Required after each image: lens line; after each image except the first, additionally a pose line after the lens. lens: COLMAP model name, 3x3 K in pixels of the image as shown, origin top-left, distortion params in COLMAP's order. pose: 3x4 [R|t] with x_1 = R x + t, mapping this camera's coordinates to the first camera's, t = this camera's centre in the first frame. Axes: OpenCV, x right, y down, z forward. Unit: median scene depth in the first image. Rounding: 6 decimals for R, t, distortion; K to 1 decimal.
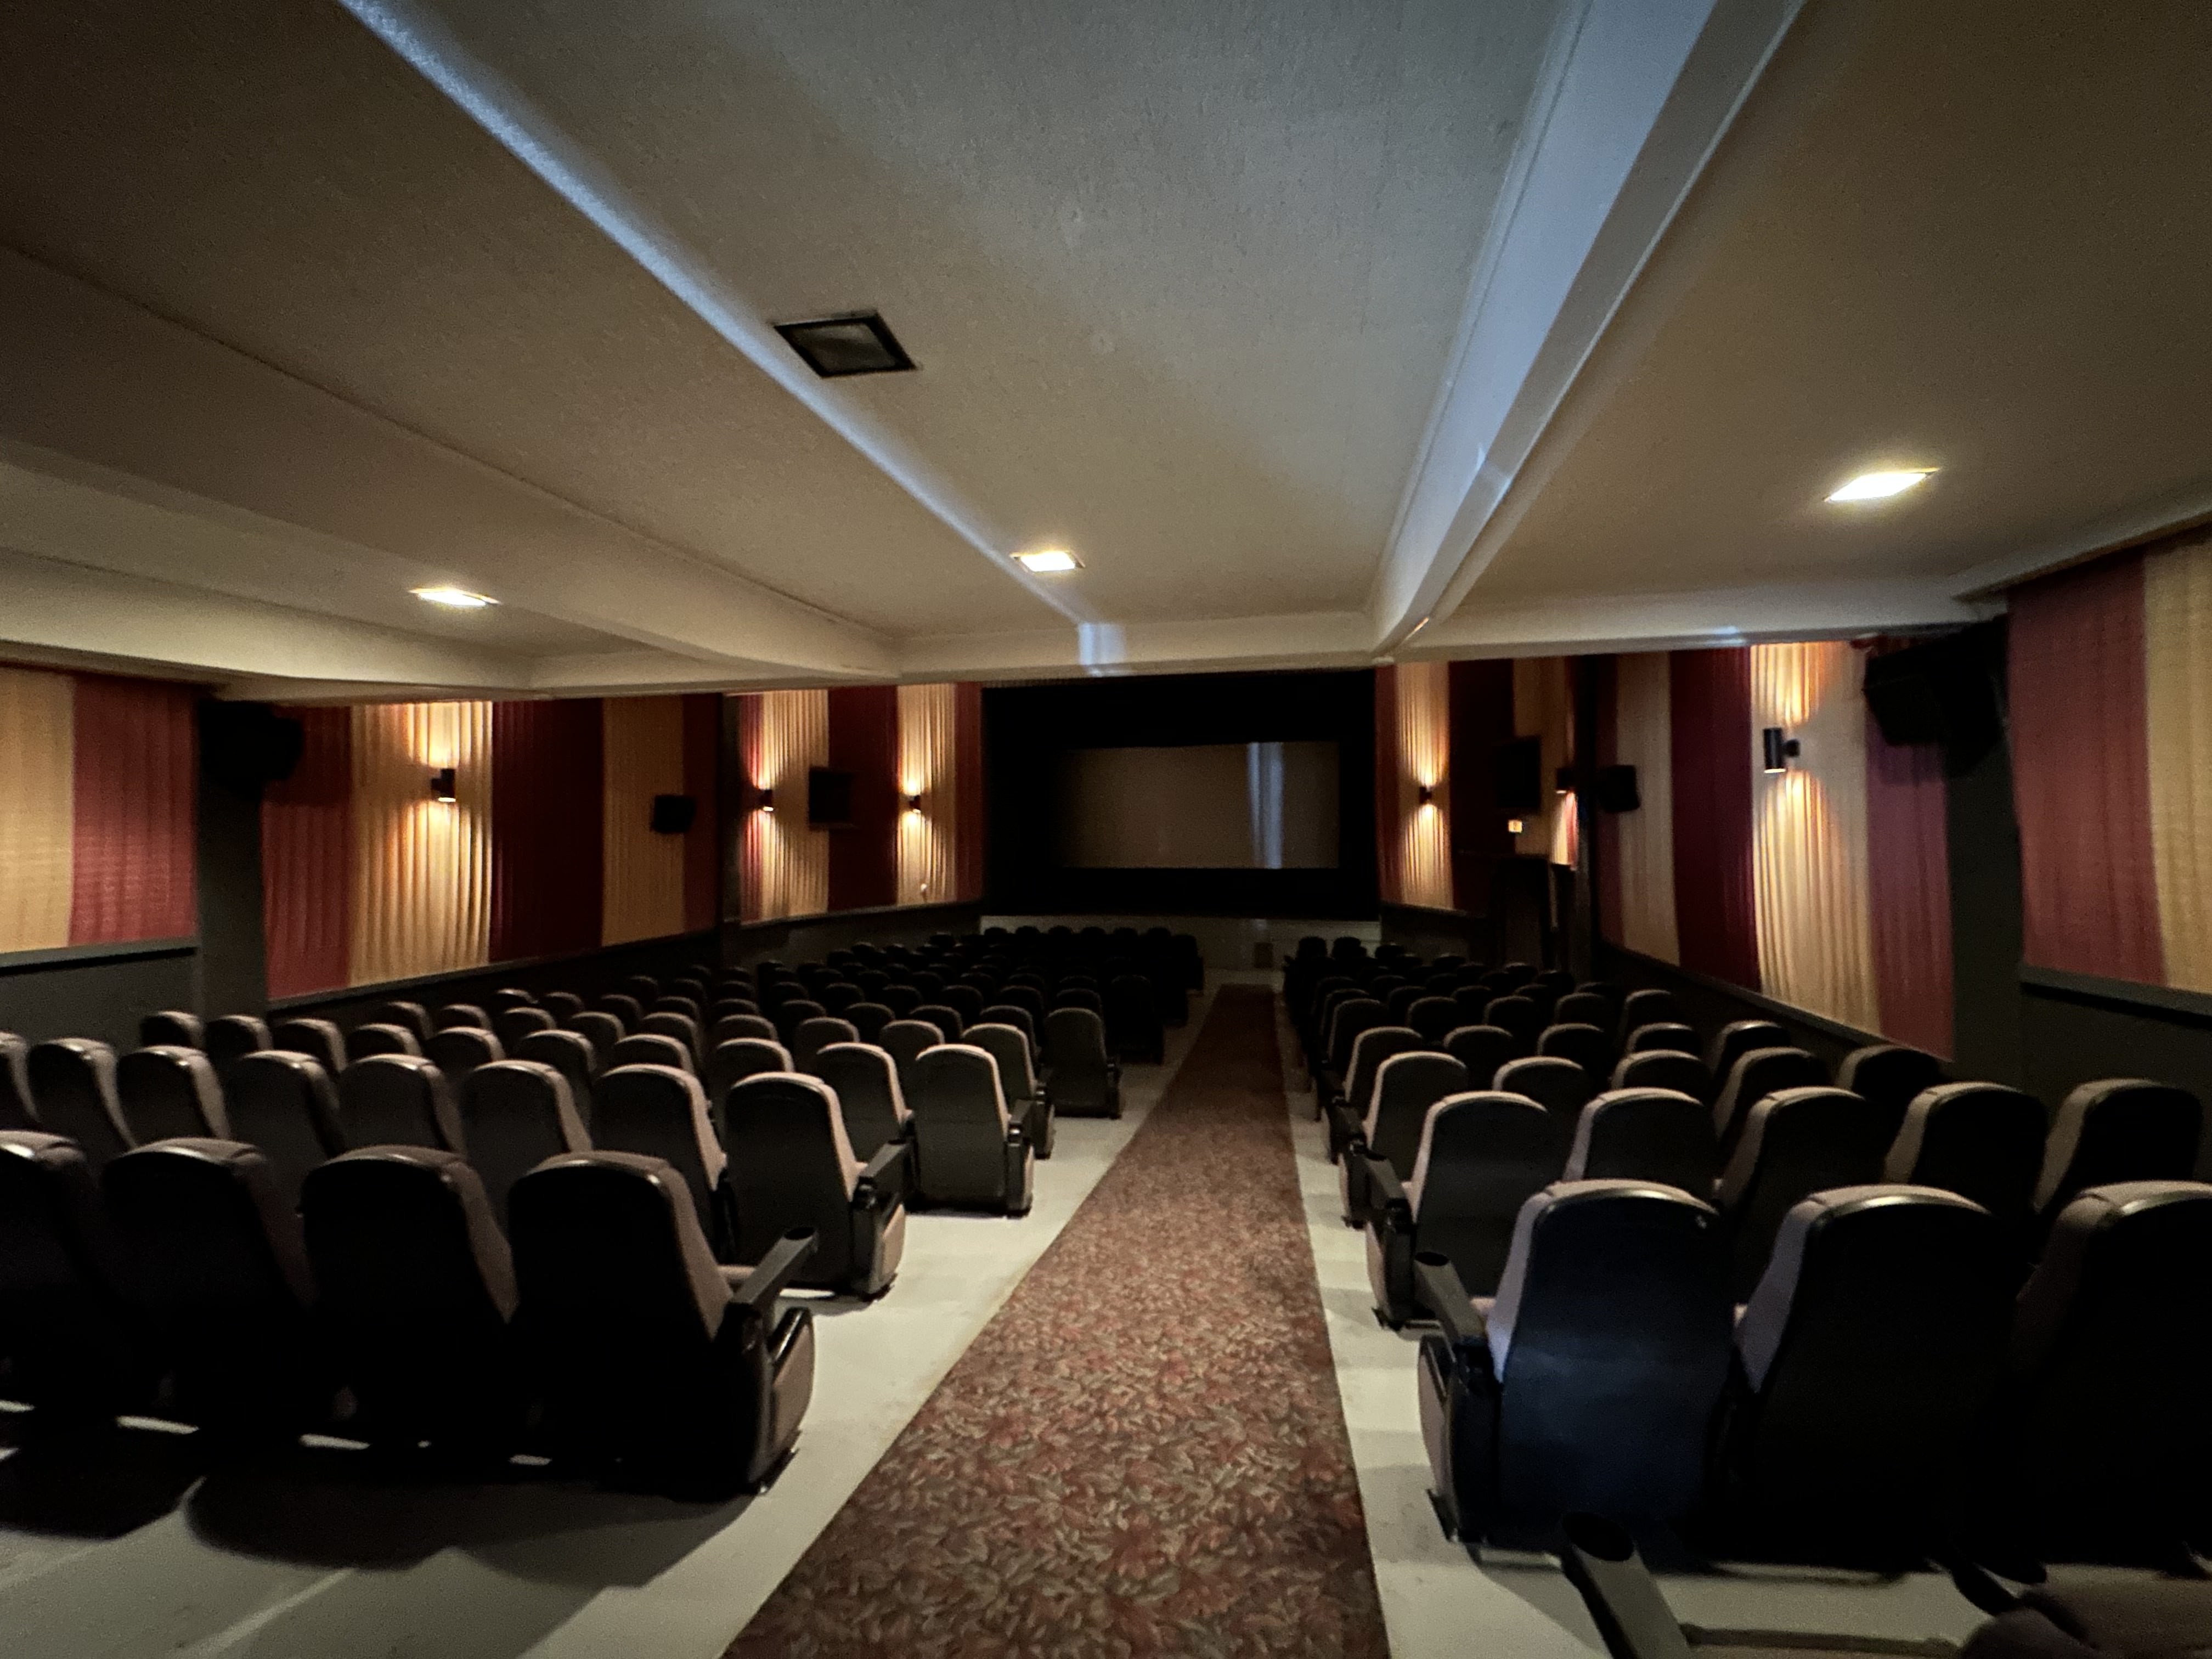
lens RADIAL K [[883.5, 0, 1099.7], [0, 883.5, 815.0], [0, 0, 1]] dist [0.009589, 0.000130]
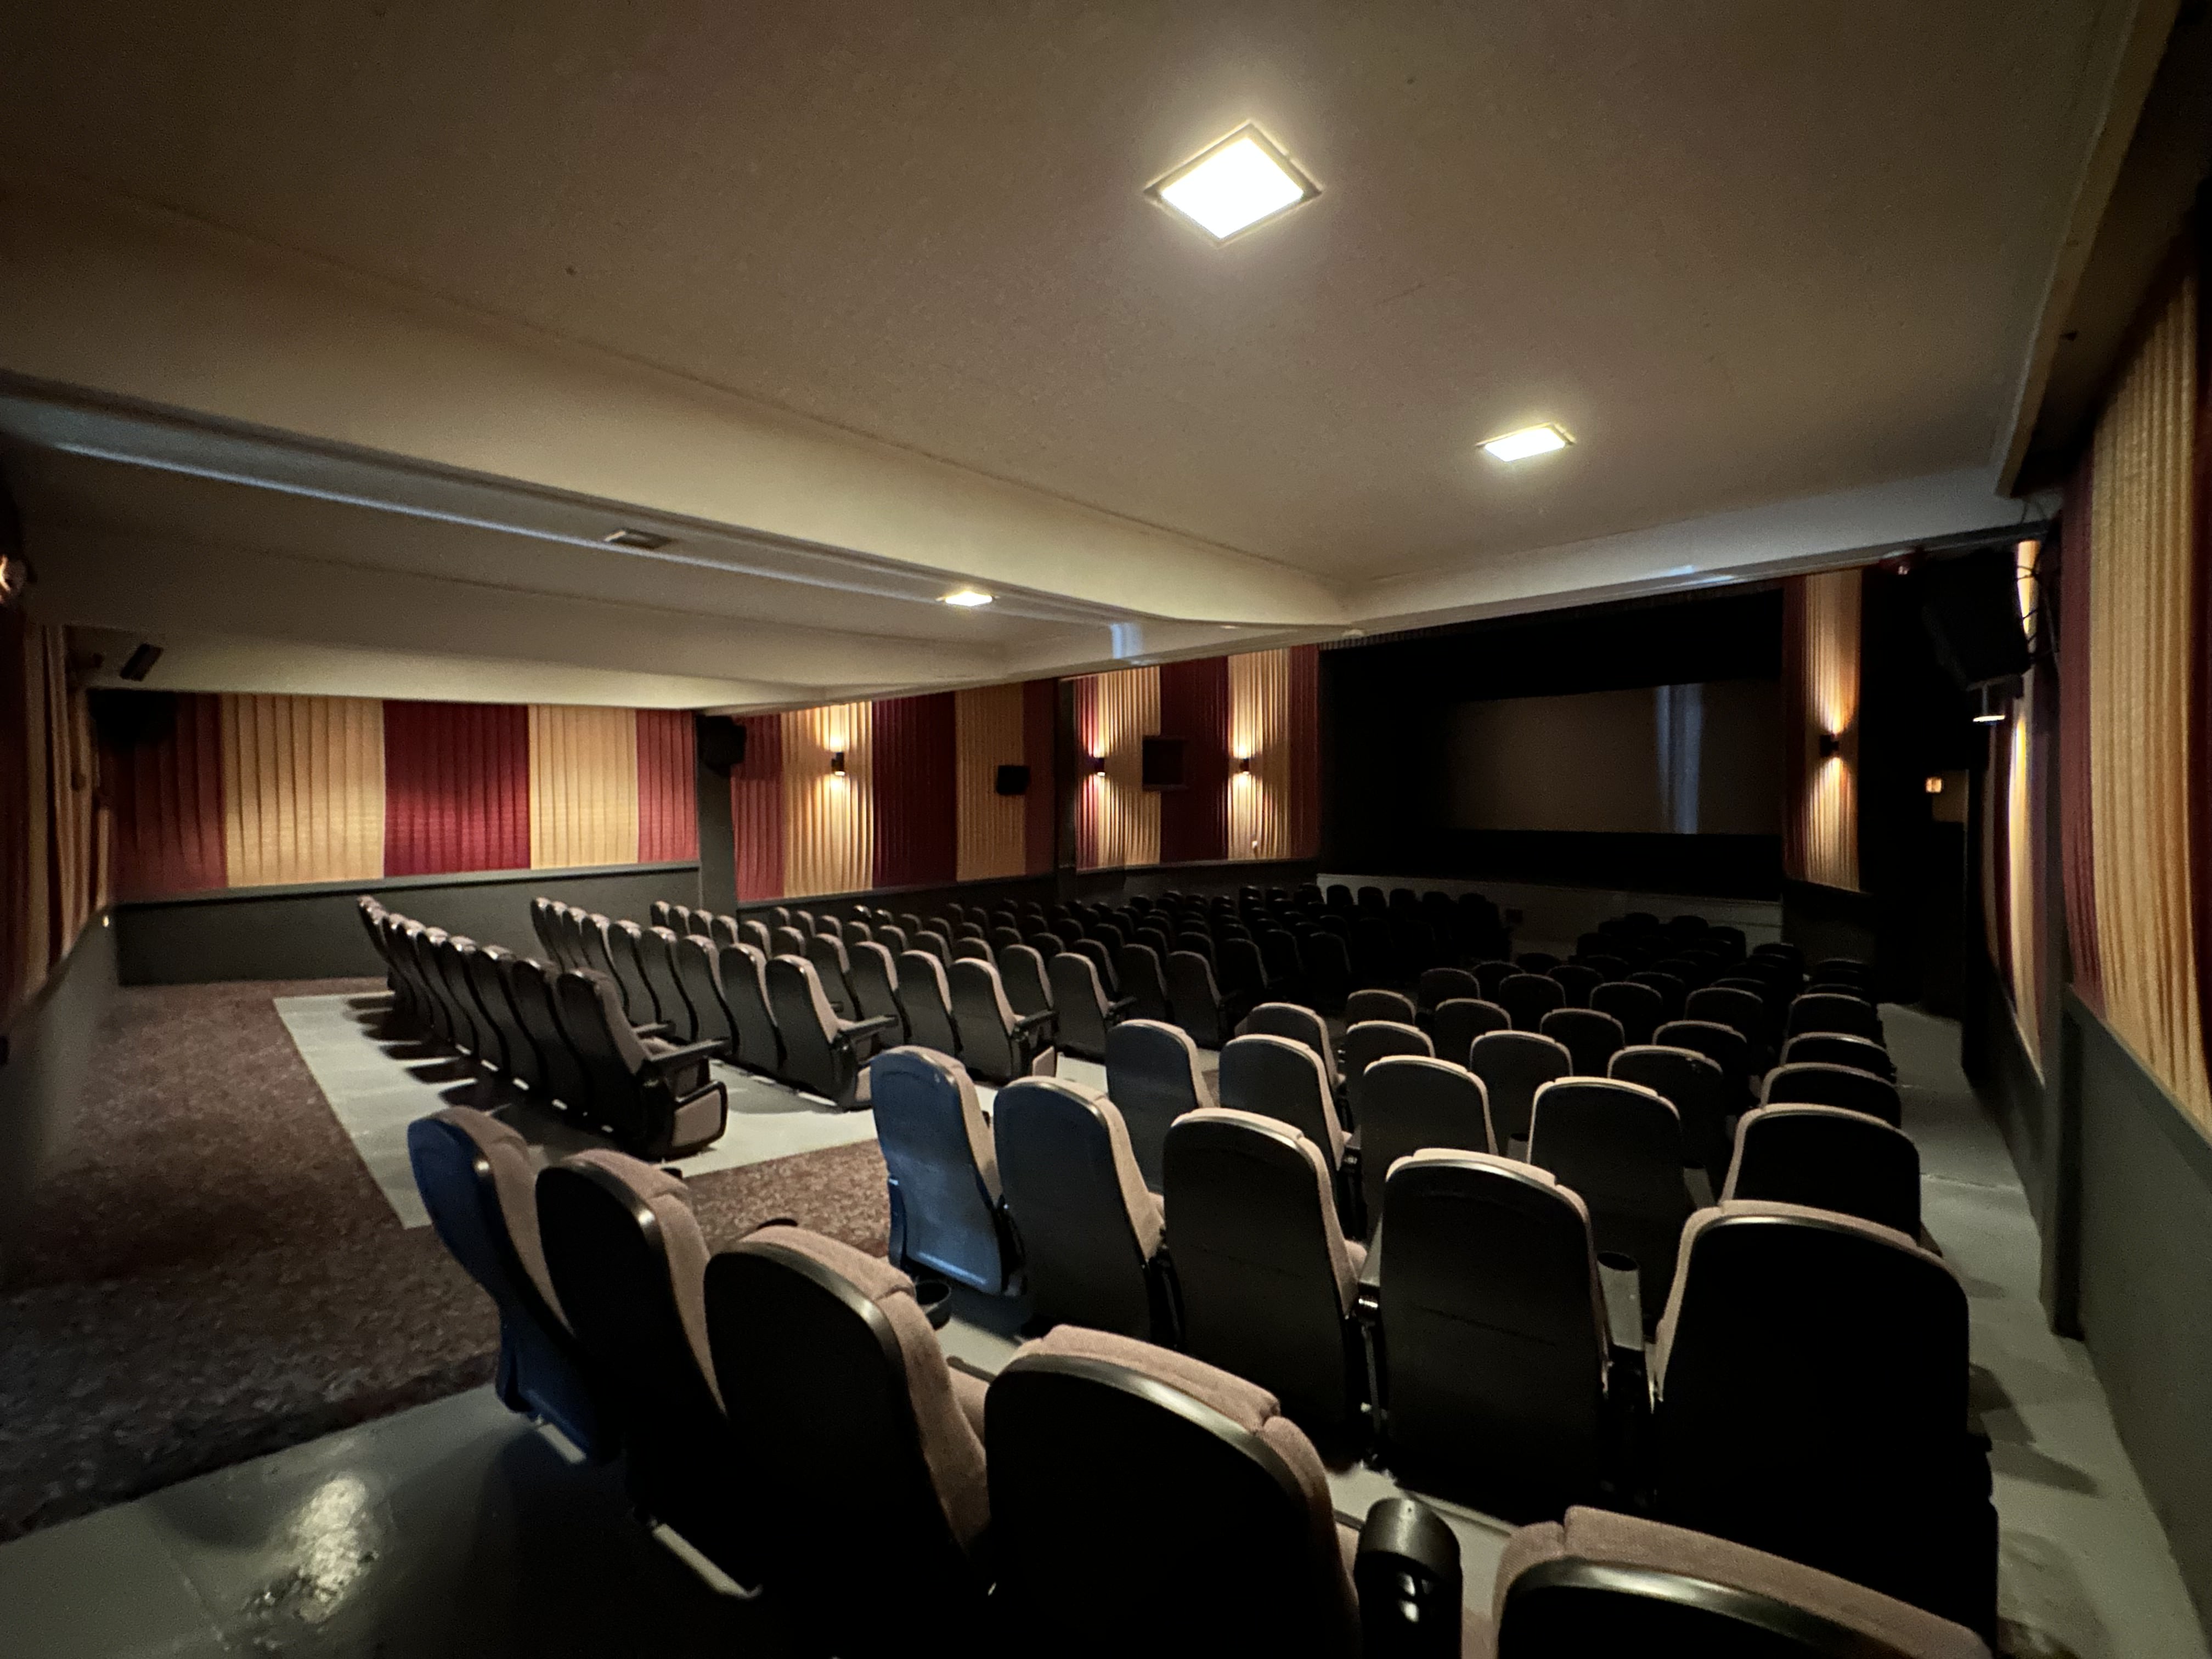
lens RADIAL K [[880.8, 0, 1106.0], [0, 880.8, 829.5], [0, 0, 1]] dist [0.000404, 0.000028]
pose [[0.866404, 0.019330, -0.498970, 0.226887], [0.013736, 0.997950, 0.062511, -0.006444], [0.499155, -0.061014, 0.864362, -0.014502]]
